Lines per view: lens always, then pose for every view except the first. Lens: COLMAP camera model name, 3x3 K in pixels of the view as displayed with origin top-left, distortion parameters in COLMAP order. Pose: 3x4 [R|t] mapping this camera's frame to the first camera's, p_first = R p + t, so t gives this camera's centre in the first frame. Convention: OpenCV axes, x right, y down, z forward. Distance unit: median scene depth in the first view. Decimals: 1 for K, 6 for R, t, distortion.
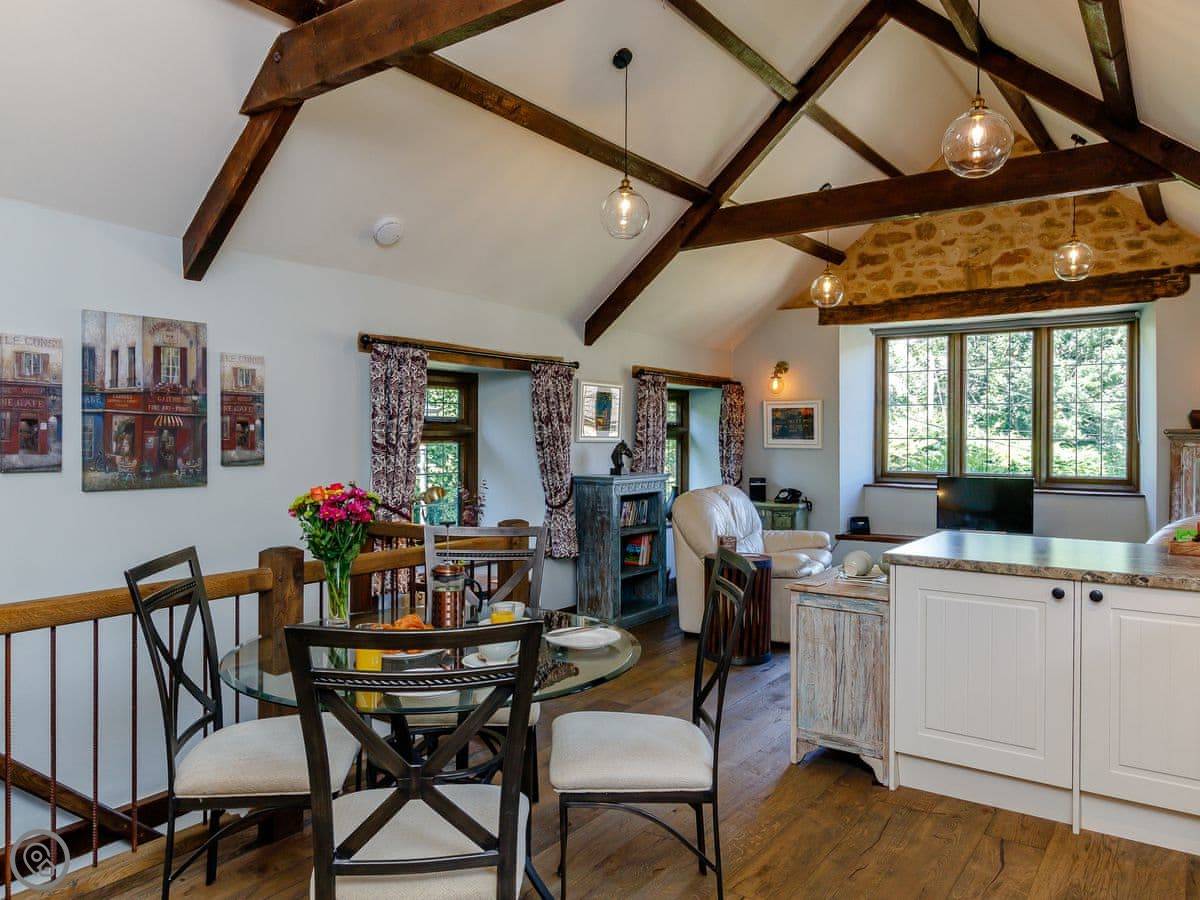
lens RADIAL K [[840.0, 0, 600.0], [0, 840.0, 450.0], [0, 0, 1]] dist [-0.006989, -0.001369]
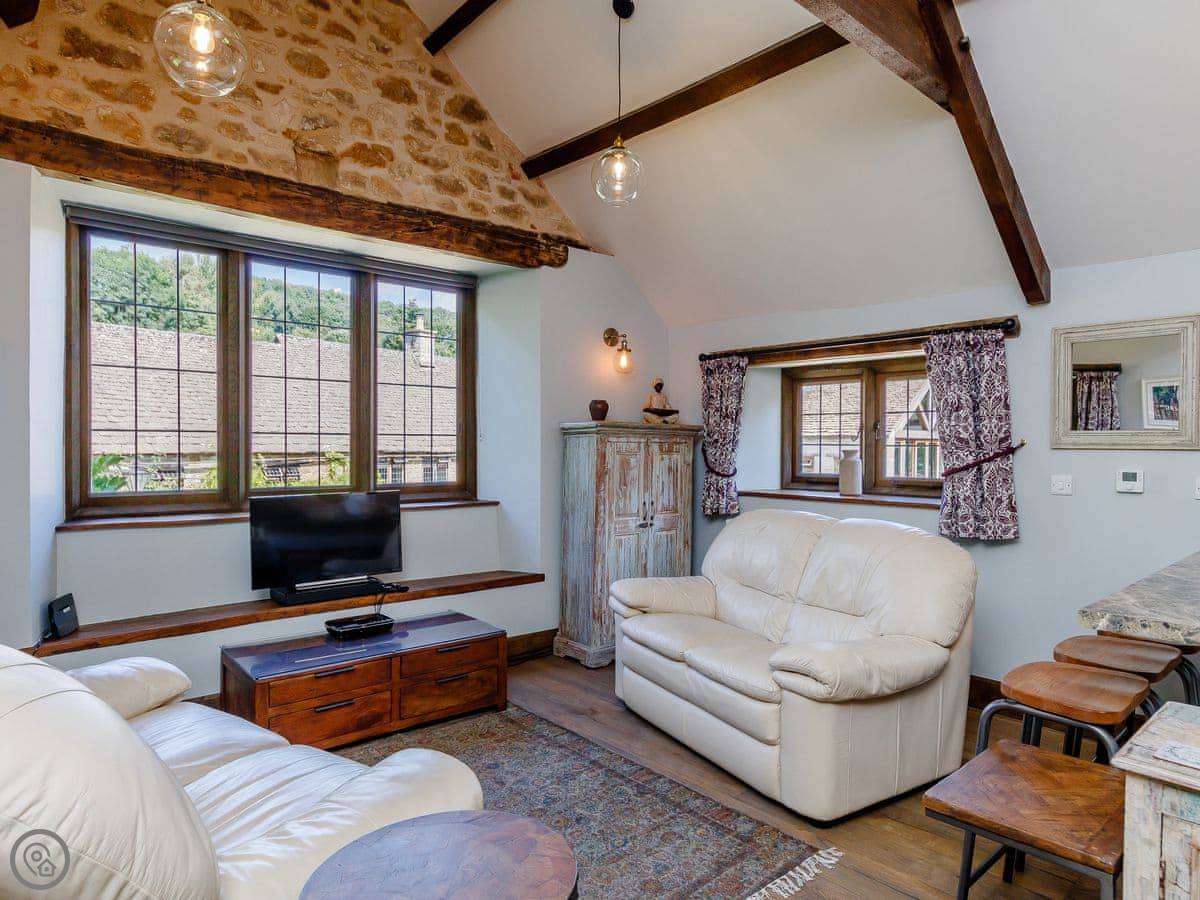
lens RADIAL K [[718.3, 0, 619.8], [0, 718.3, 448.7], [0, 0, 1]] dist [0.006640, -0.002403]
pose [[0.200561, -0.009923, 0.979631, -0.021653], [0.012353, 0.999895, 0.007599, -0.002176], [-0.979603, 0.010577, 0.200662, 0.723088]]
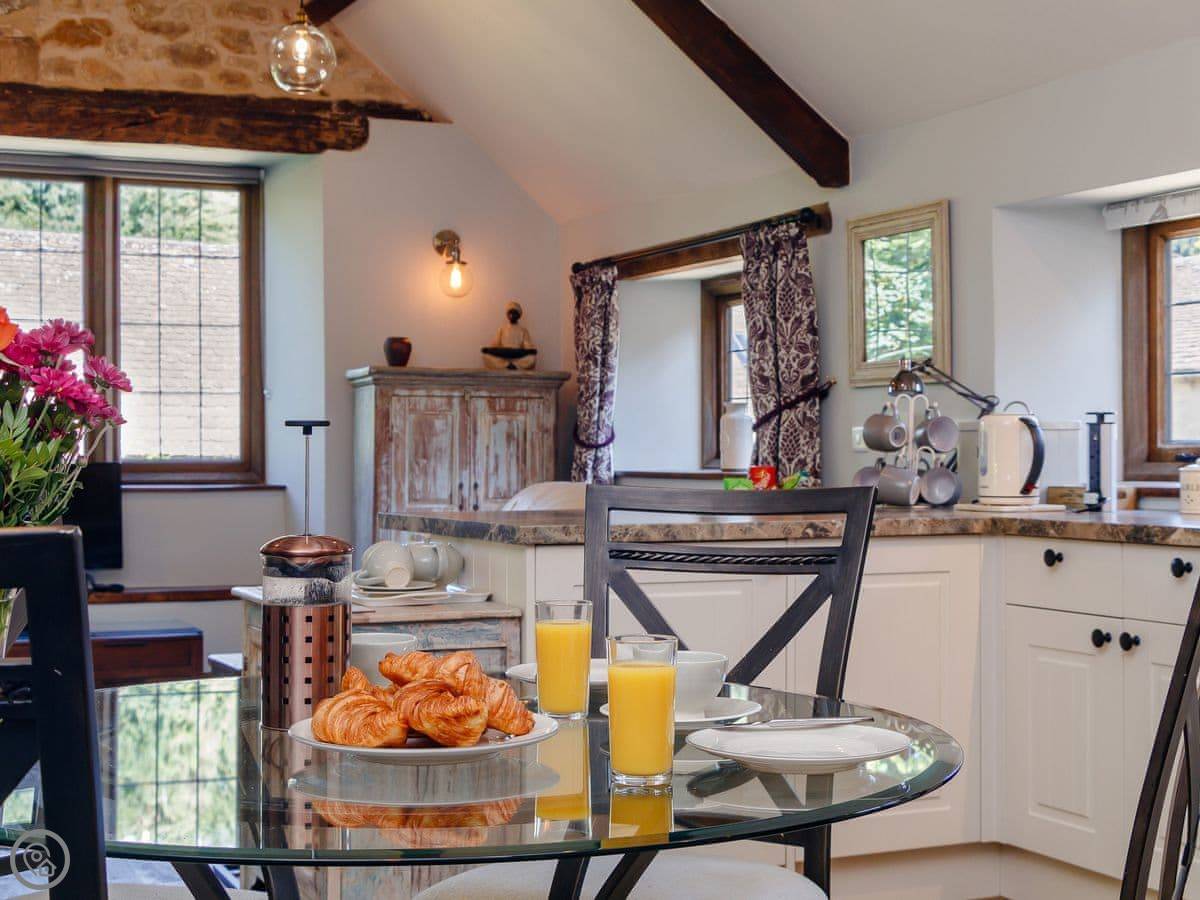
lens RADIAL K [[1770.5, 0, 600.0], [0, 1770.5, 450.0], [0, 0, 1]] dist [-0.010463, 0.076200]
pose [[0.496847, -0.002100, 0.867835, -0.302514], [0.016868, 0.999832, -0.007237, 0.041105], [-0.867674, 0.018234, 0.496799, 0.194801]]
